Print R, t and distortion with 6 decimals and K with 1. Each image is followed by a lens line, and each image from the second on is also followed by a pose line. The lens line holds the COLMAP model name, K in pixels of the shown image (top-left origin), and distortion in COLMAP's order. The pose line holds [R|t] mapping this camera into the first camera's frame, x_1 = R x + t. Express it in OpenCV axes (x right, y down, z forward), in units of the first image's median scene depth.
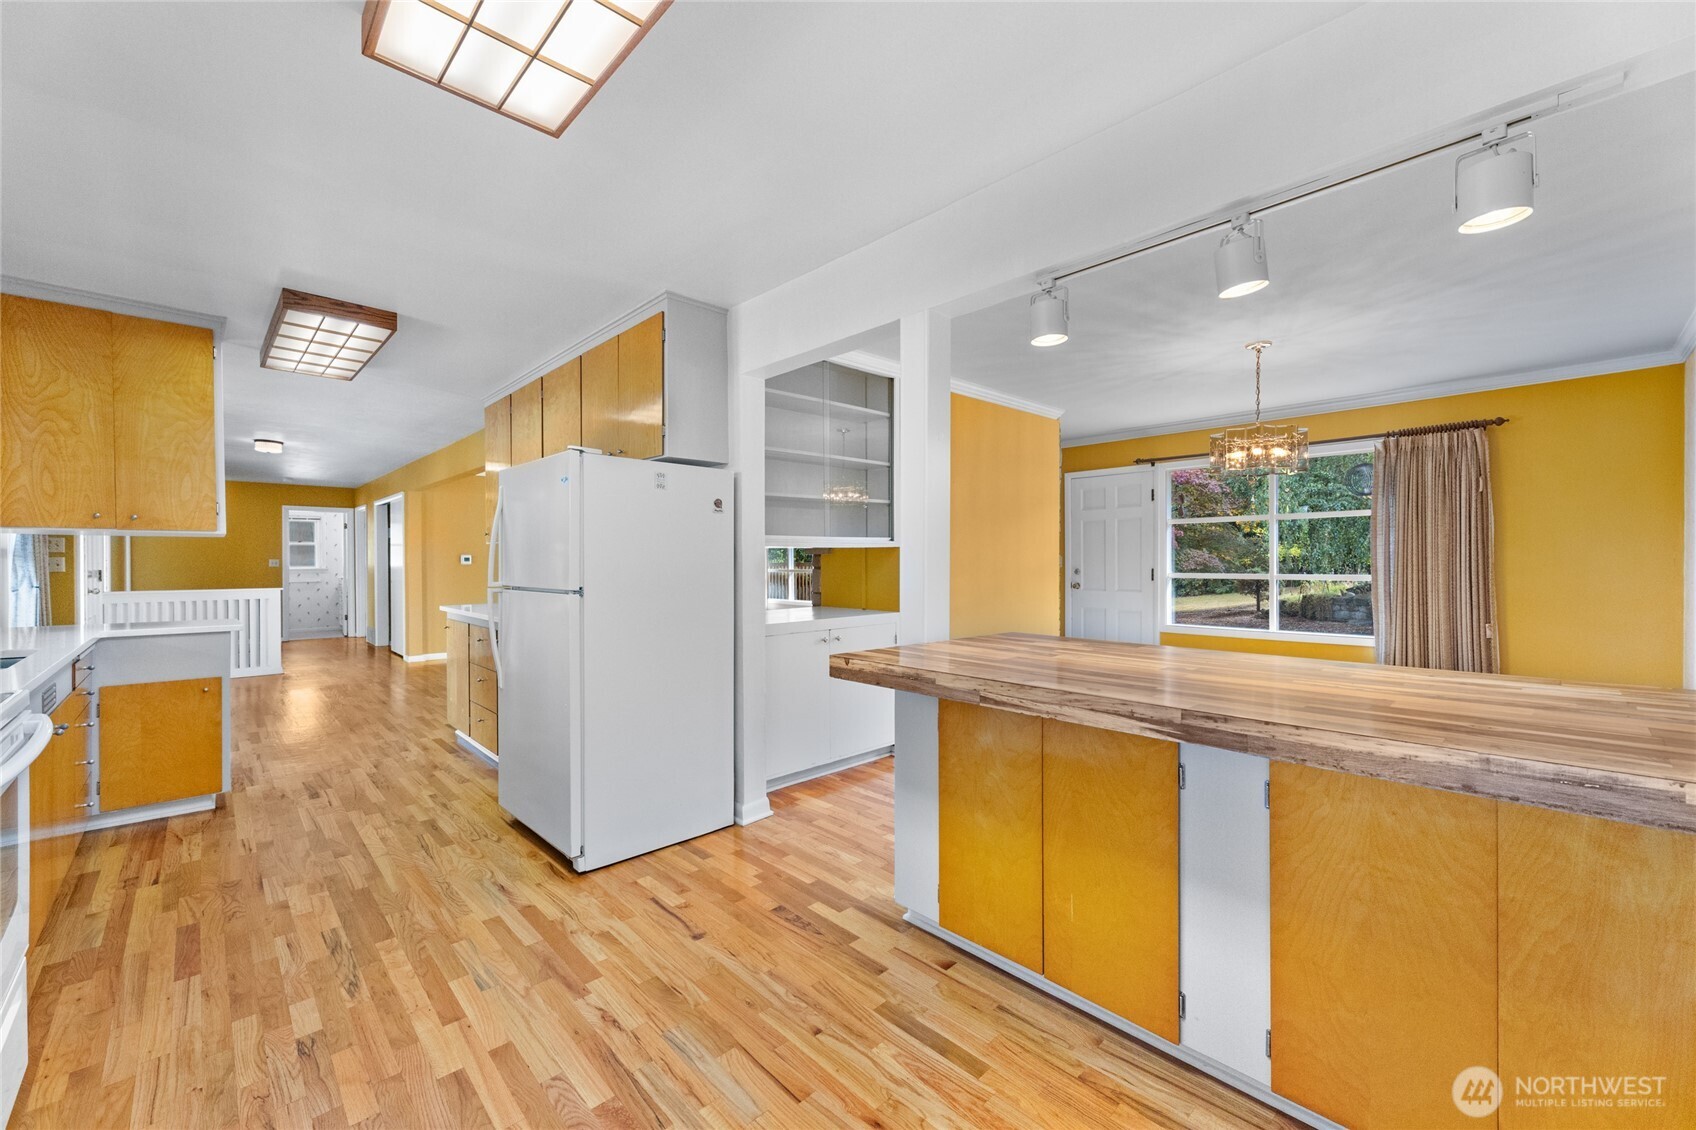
lens RADIAL K [[675.7, 0, 846.4], [0, 675.7, 565.1], [0, 0, 1]] dist [0.004595, 0.000133]
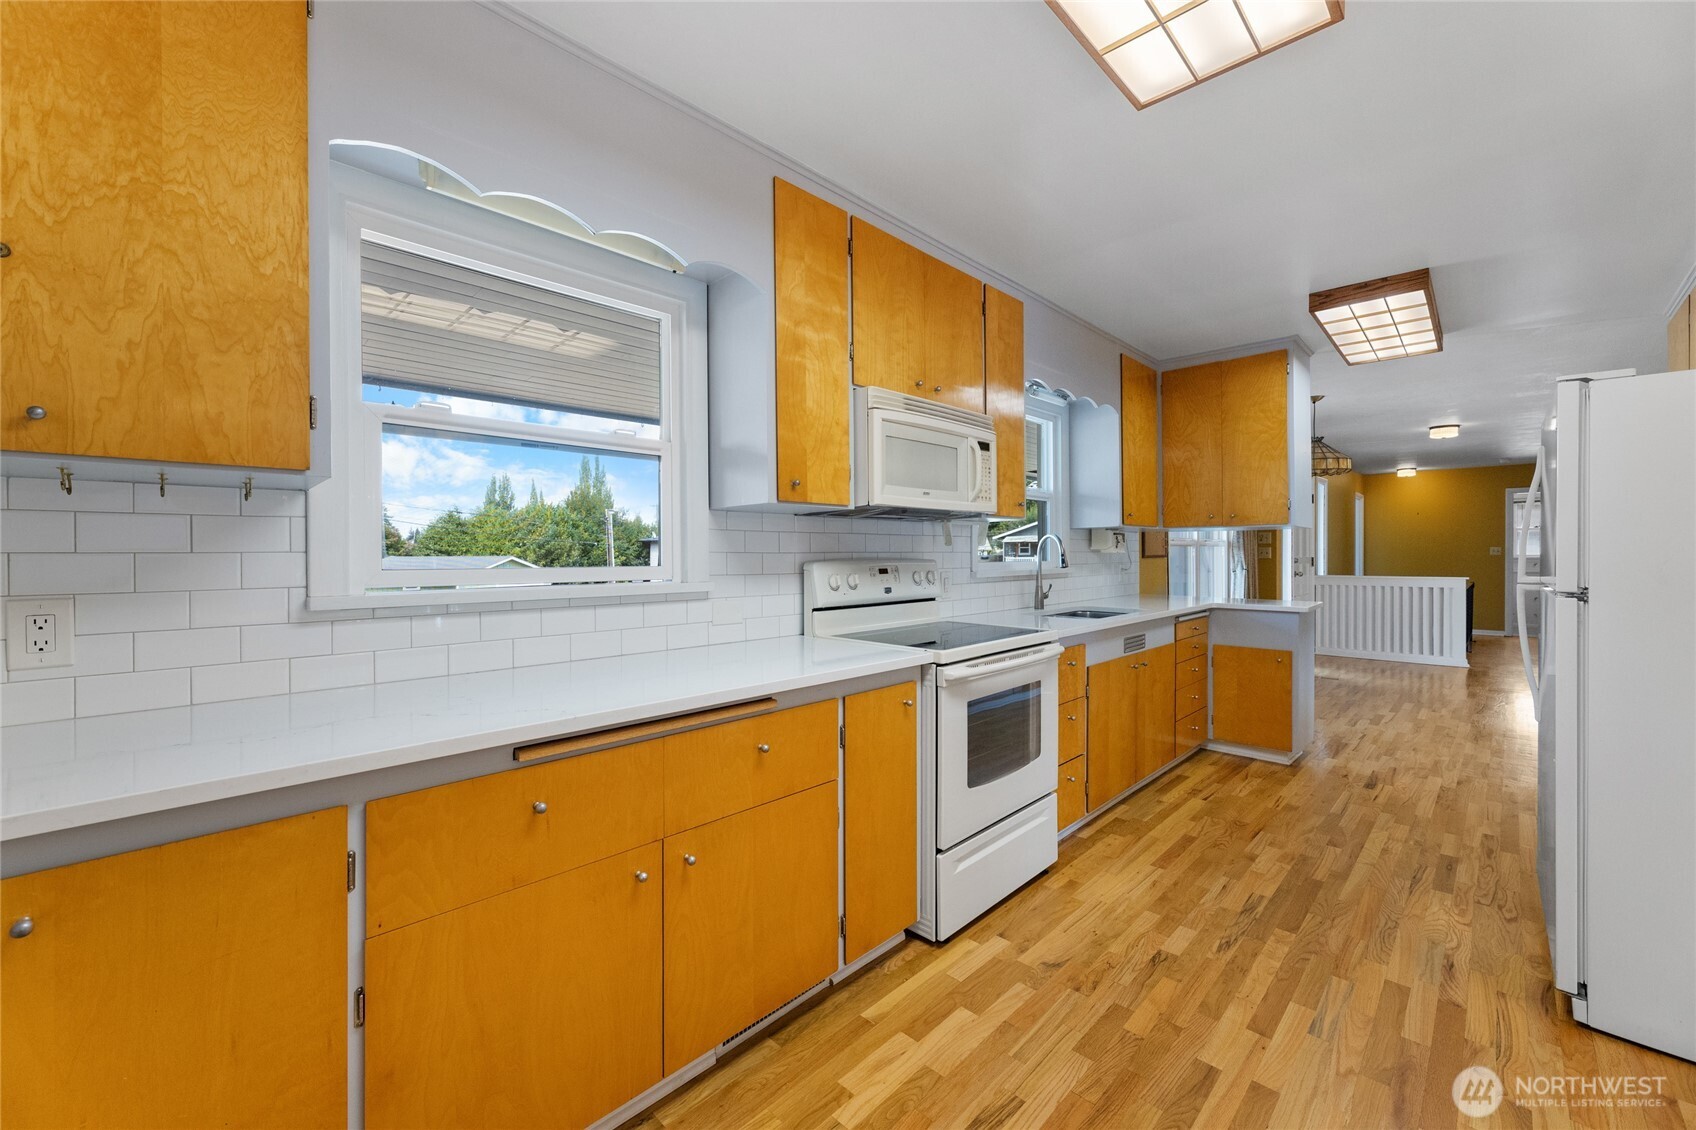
lens RADIAL K [[675.7, 0, 845.2], [0, 675.7, 554.0], [0, 0, 1]] dist [0.004595, 0.000133]
pose [[0.039164, 0.002069, -0.999231, 0.242112], [-0.000470, 0.999998, 0.002052, -0.001413], [0.999233, 0.000389, 0.039165, 0.264907]]
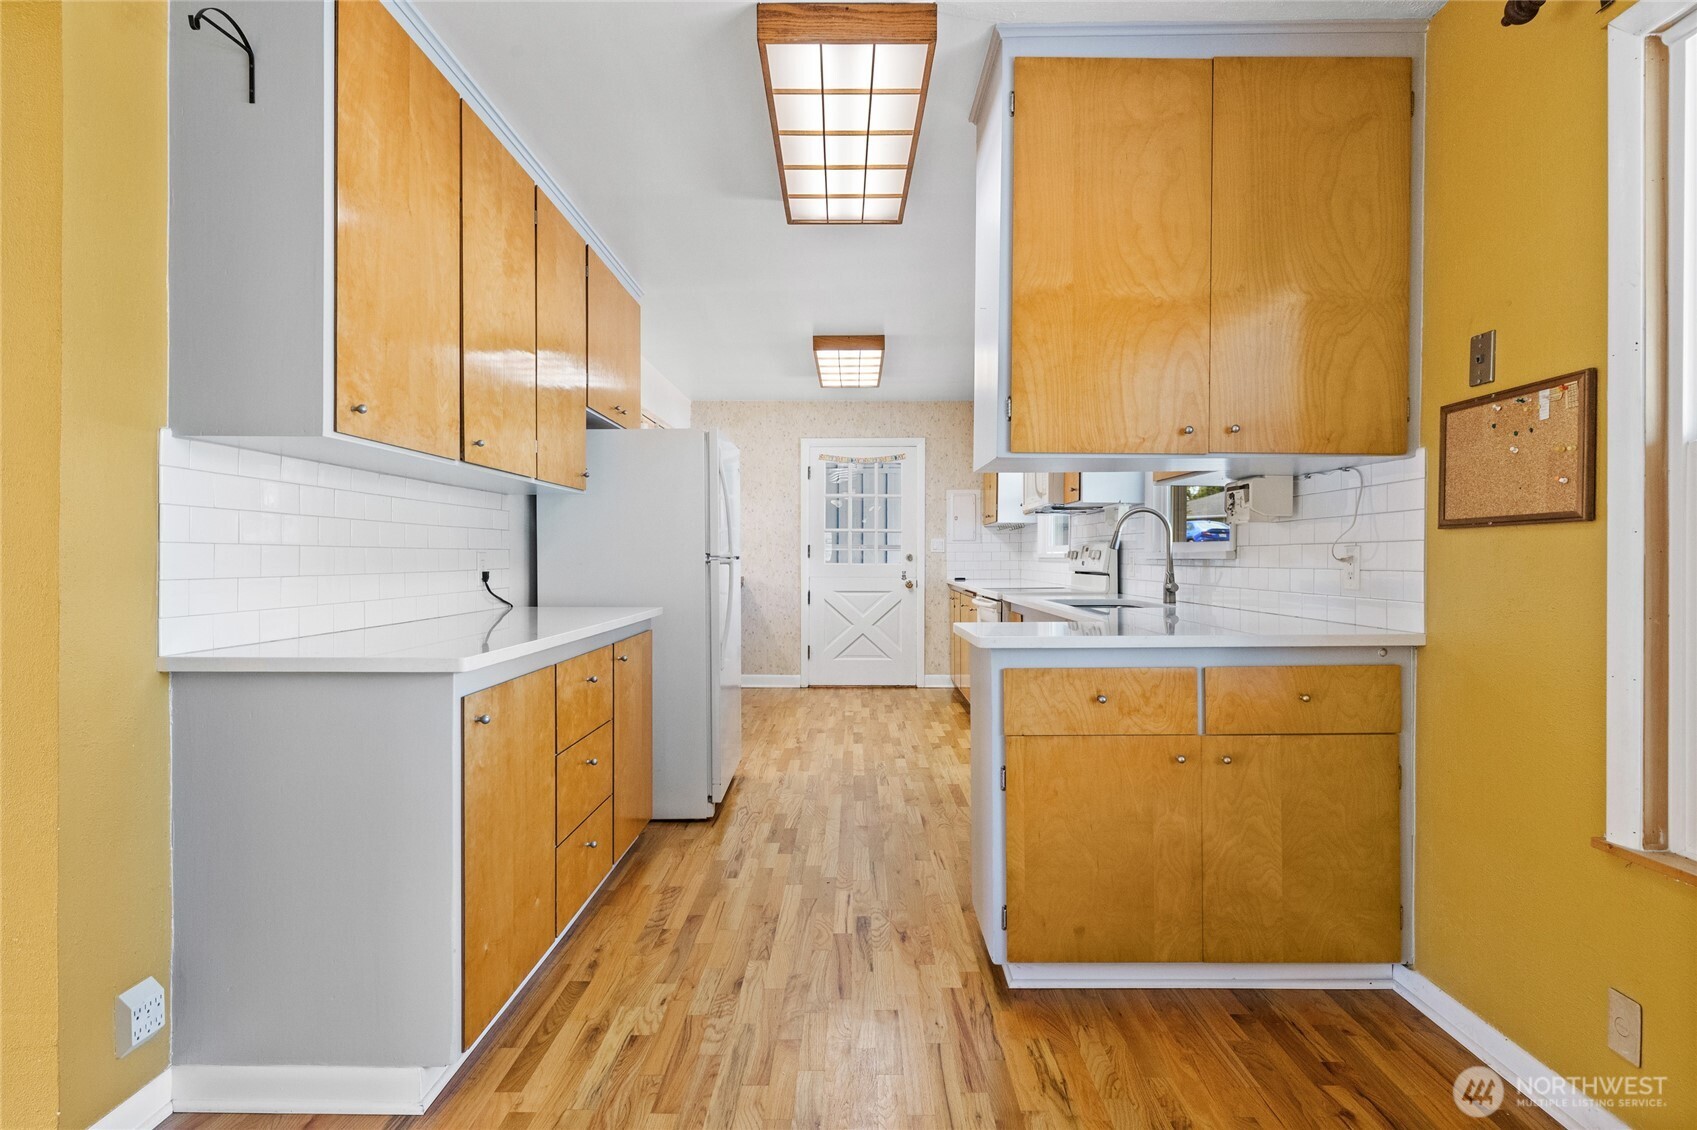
lens RADIAL K [[926.7, 0, 841.4], [0, 926.7, 557.8], [0, 0, 1]] dist [0.002272, 0.000216]
pose [[-0.715145, 0.000236, 0.698976, -1.816662], [0.001620, 0.999998, 0.001321, 0.037656], [-0.698974, 0.002077, -0.715144, 2.163577]]
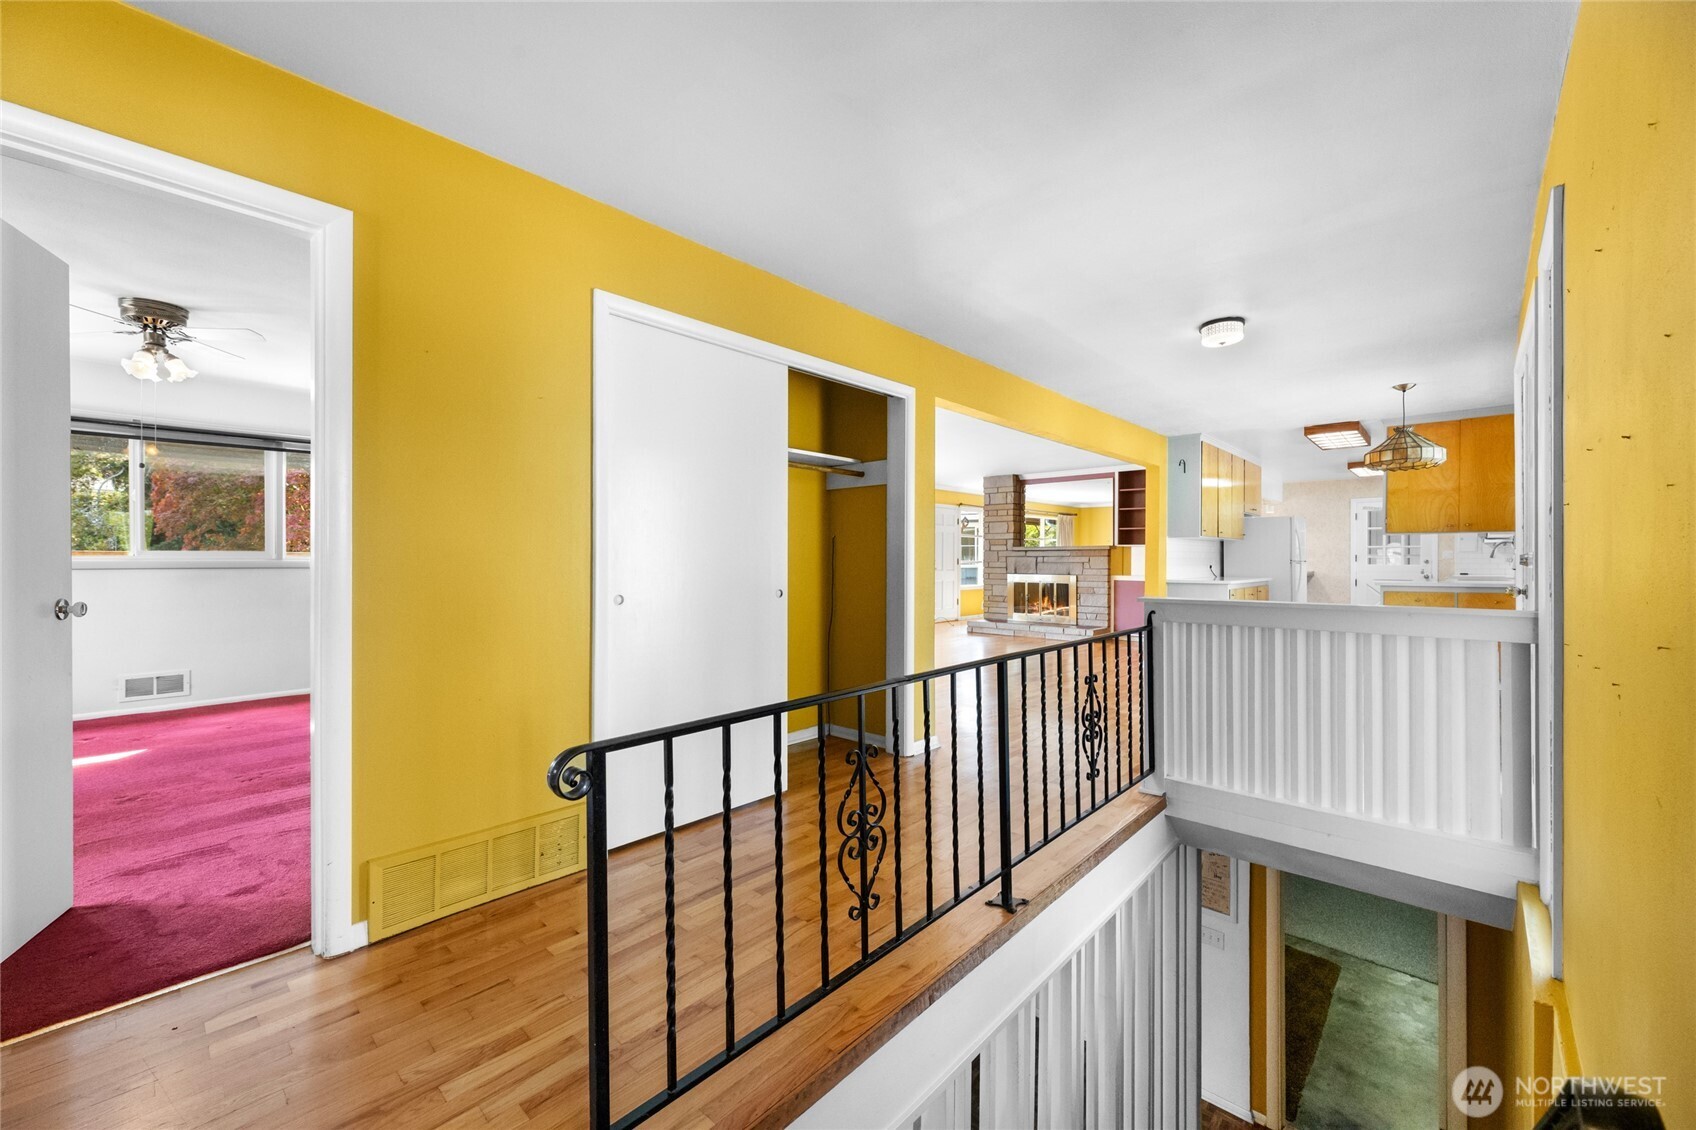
lens RADIAL K [[675.7, 0, 844.5], [0, 675.7, 564.4], [0, 0, 1]] dist [0.004595, 0.000133]
pose [[-0.066007, -0.002411, 0.997816, -4.310385], [0.002414, 0.999994, 0.002576, 0.040248], [-0.997816, 0.002579, -0.066001, 4.041953]]
